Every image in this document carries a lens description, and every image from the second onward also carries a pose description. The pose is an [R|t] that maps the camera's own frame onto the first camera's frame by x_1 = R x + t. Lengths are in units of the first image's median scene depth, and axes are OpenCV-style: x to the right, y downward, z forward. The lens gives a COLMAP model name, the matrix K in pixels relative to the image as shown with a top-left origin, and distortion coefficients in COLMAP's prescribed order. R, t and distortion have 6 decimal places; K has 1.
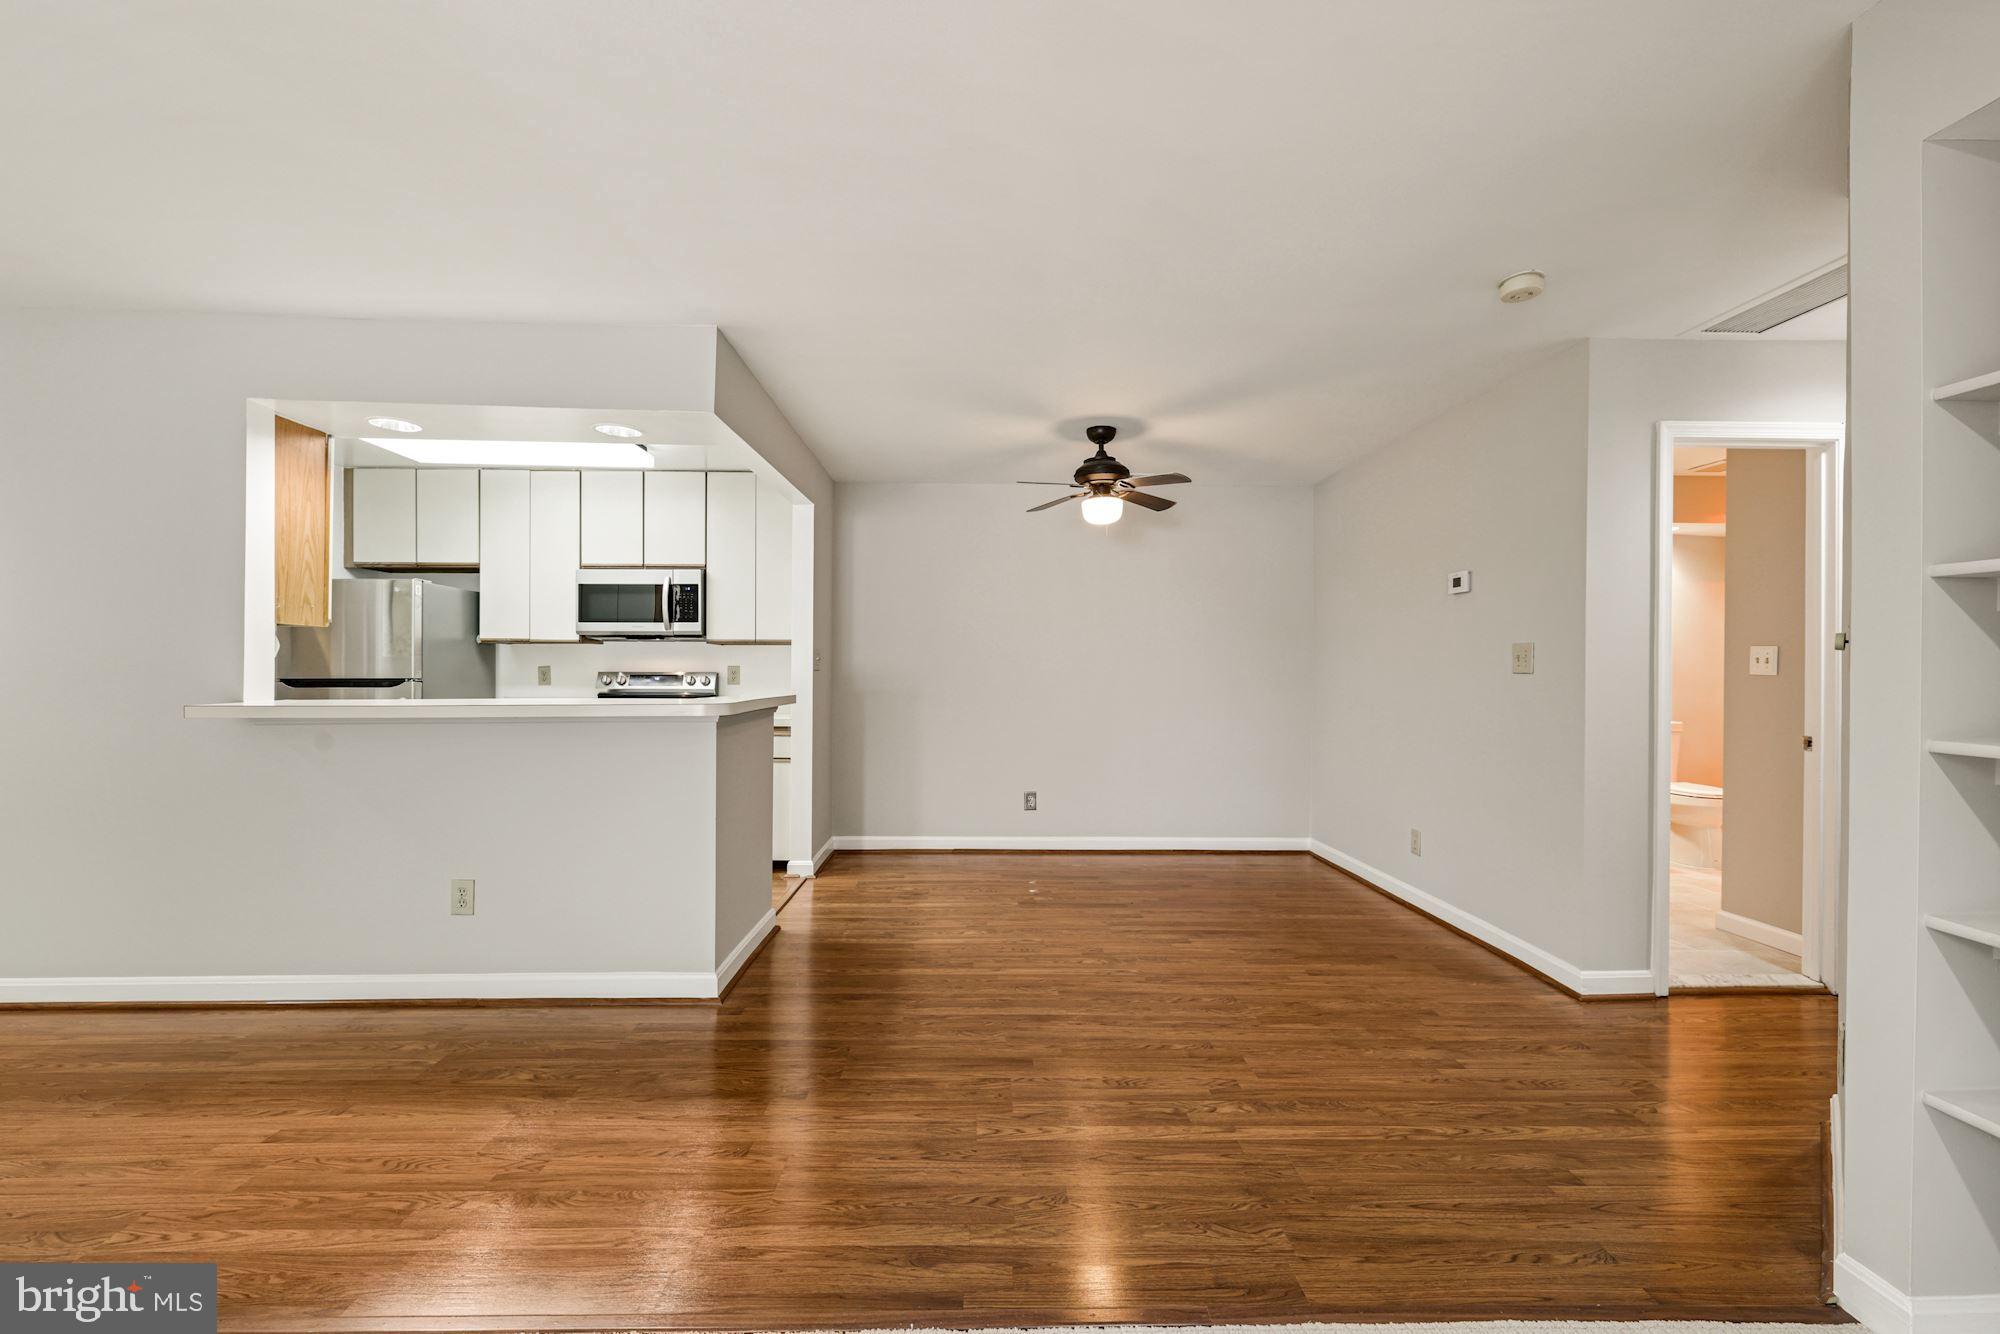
lens RADIAL K [[843.7, 0, 998.9], [0, 843.7, 673.4], [0, 0, 1]] dist [-0.002199, 0.000420]
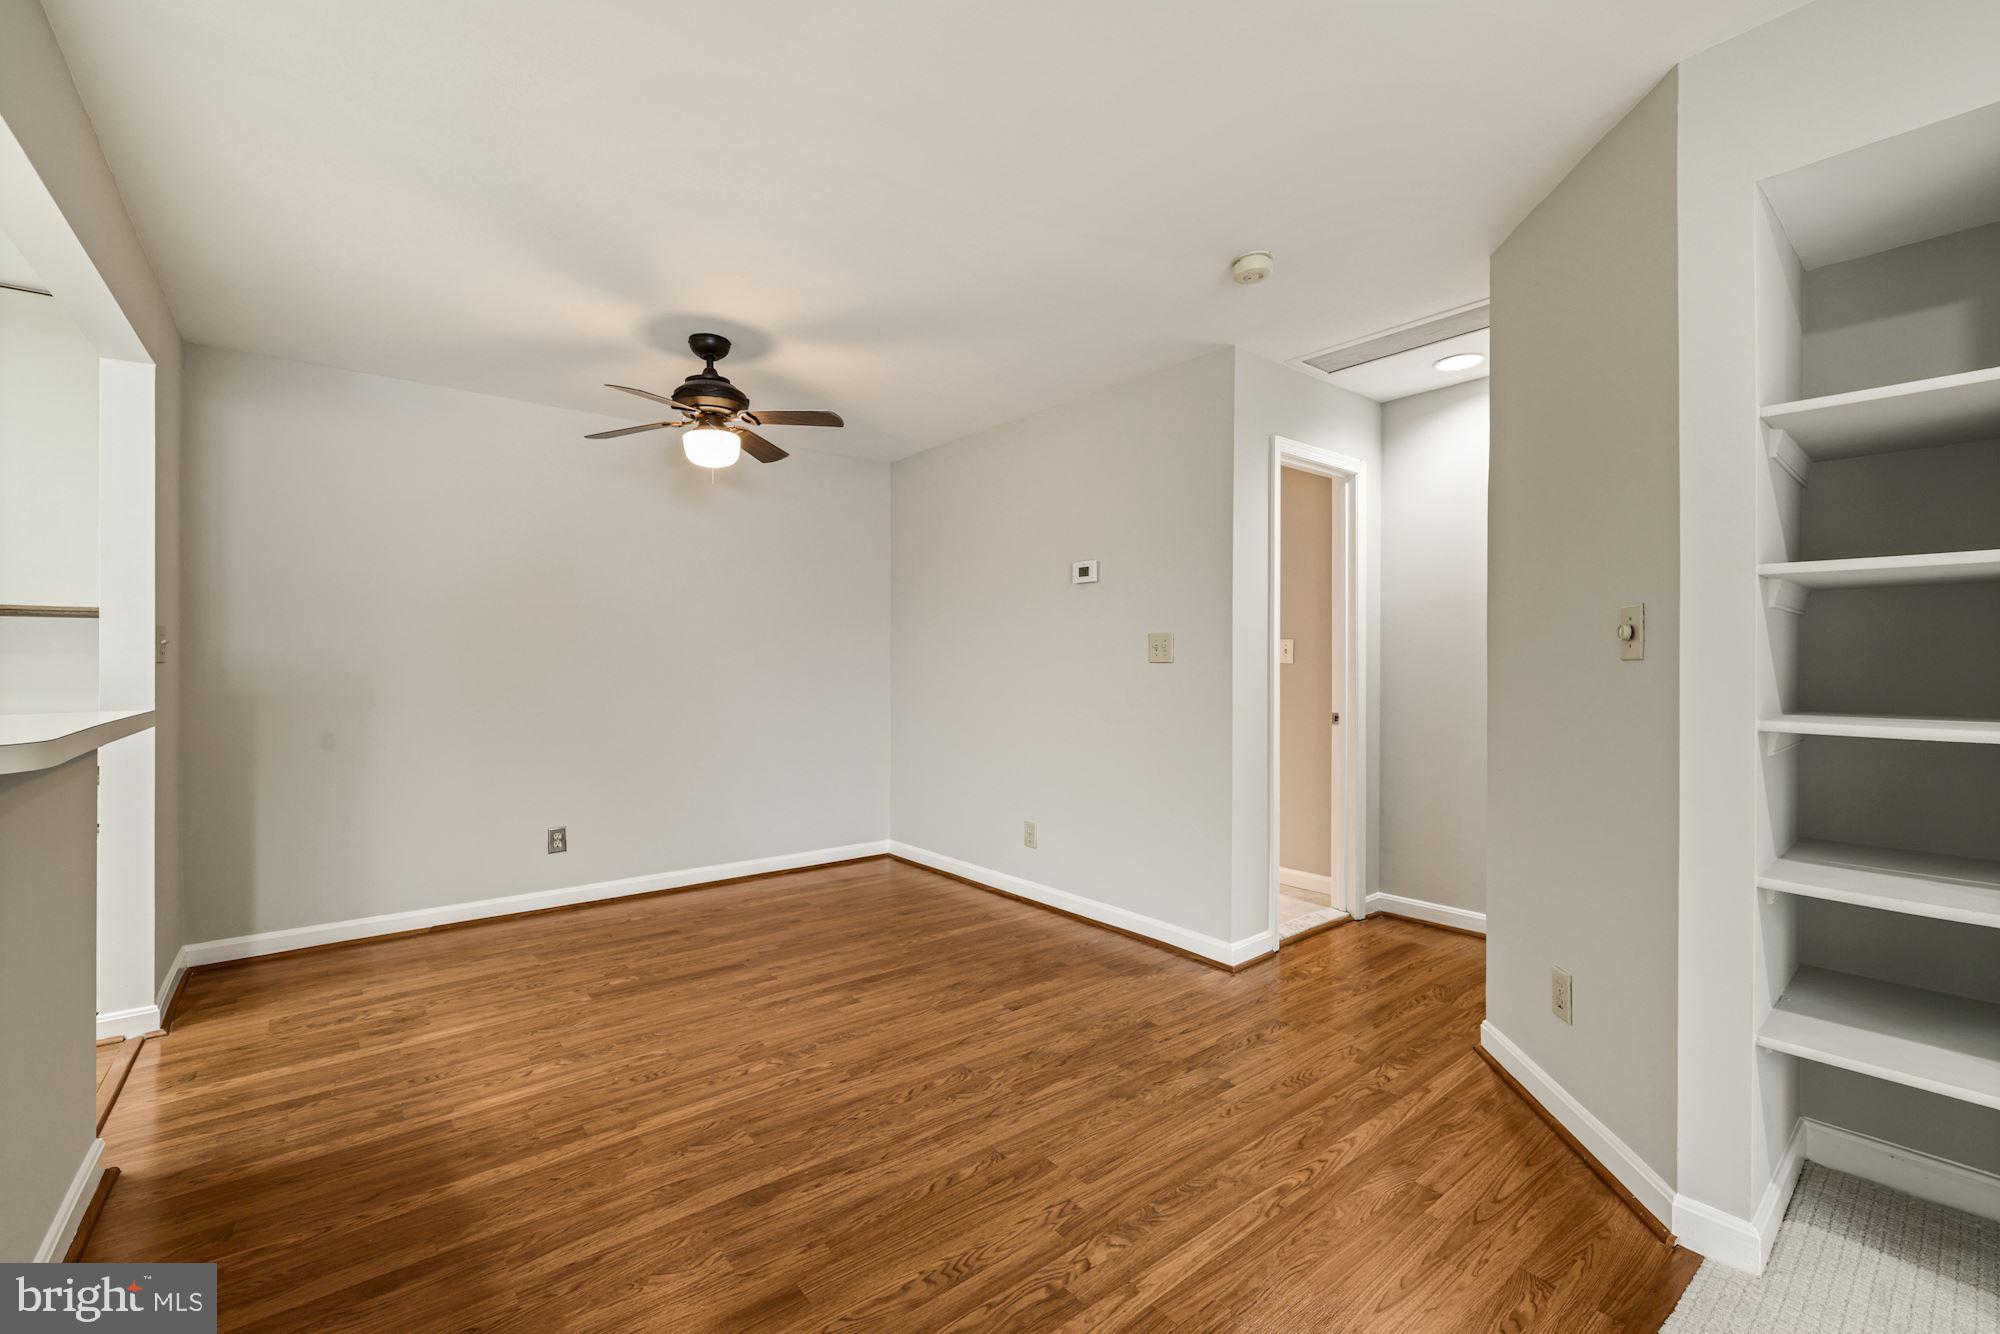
lens RADIAL K [[834.5, 0, 994.2], [0, 834.5, 664.1], [0, 0, 1]] dist [-0.001055, -0.000079]
pose [[0.793978, -0.005001, 0.607925, -0.151029], [0.004852, 0.999986, 0.001889, -0.000994], [-0.607927, 0.001450, 0.793992, 0.295498]]
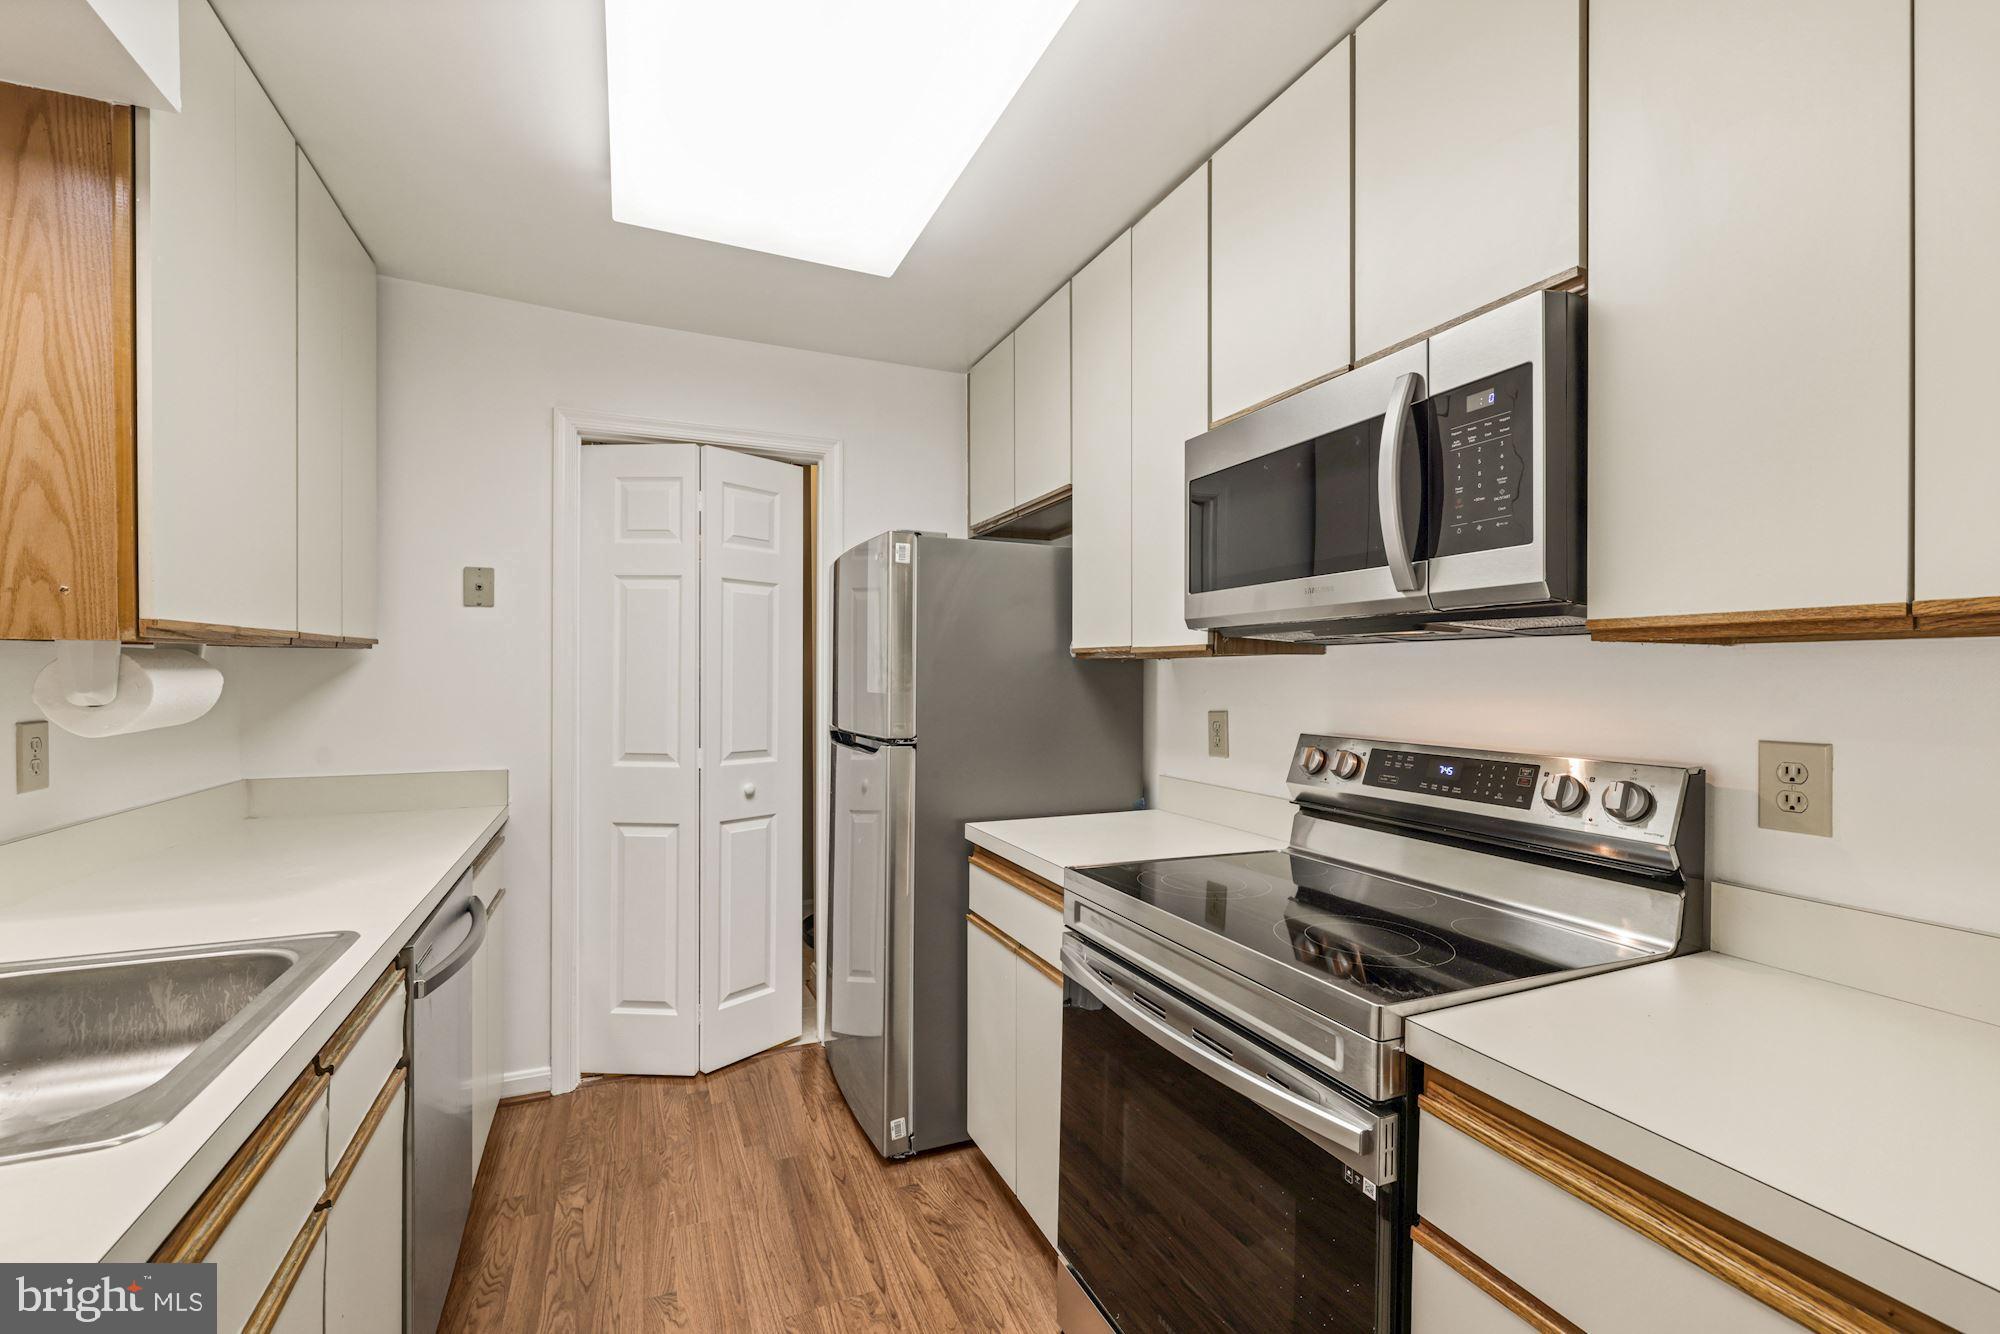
lens RADIAL K [[839.4, 0, 997.2], [0, 839.4, 677.9], [0, 0, 1]] dist [-0.001177, 0.000114]
pose [[0.376786, 0.000562, -0.926300, -0.294422], [-0.002371, 0.999997, -0.000357, -0.036416], [0.926297, 0.002330, 0.376786, 1.106510]]
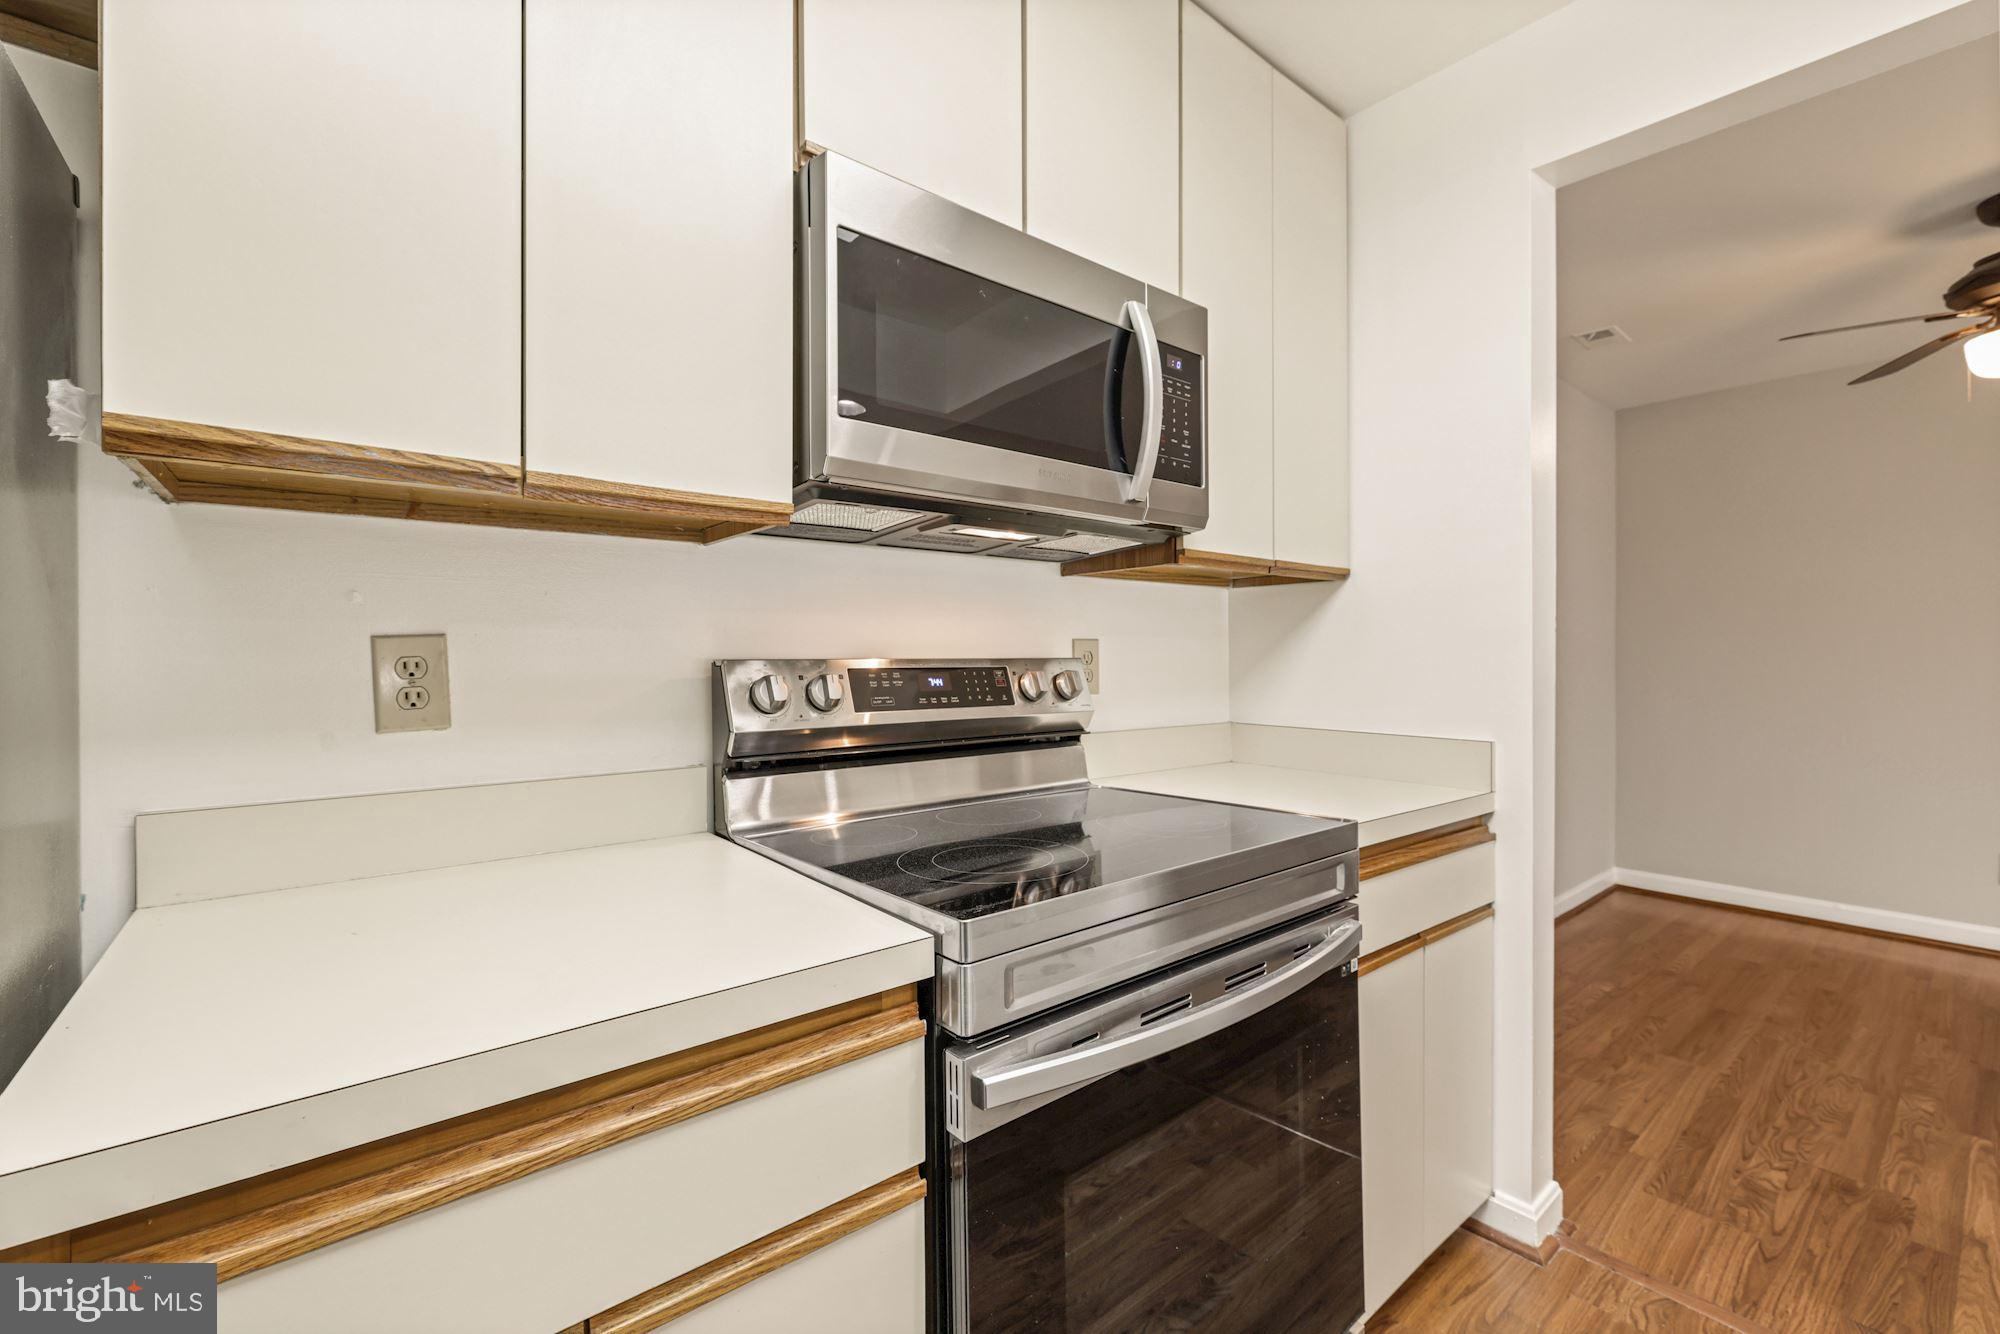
lens RADIAL K [[830.2, 0, 1000.1], [0, 830.2, 655.0], [0, 0, 1]] dist [-0.002322, -0.000531]
pose [[0.791150, -0.005259, 0.611599, -0.818440], [0.005531, 0.999984, 0.001444, -0.004627], [-0.611597, 0.002241, 0.791167, 1.133964]]
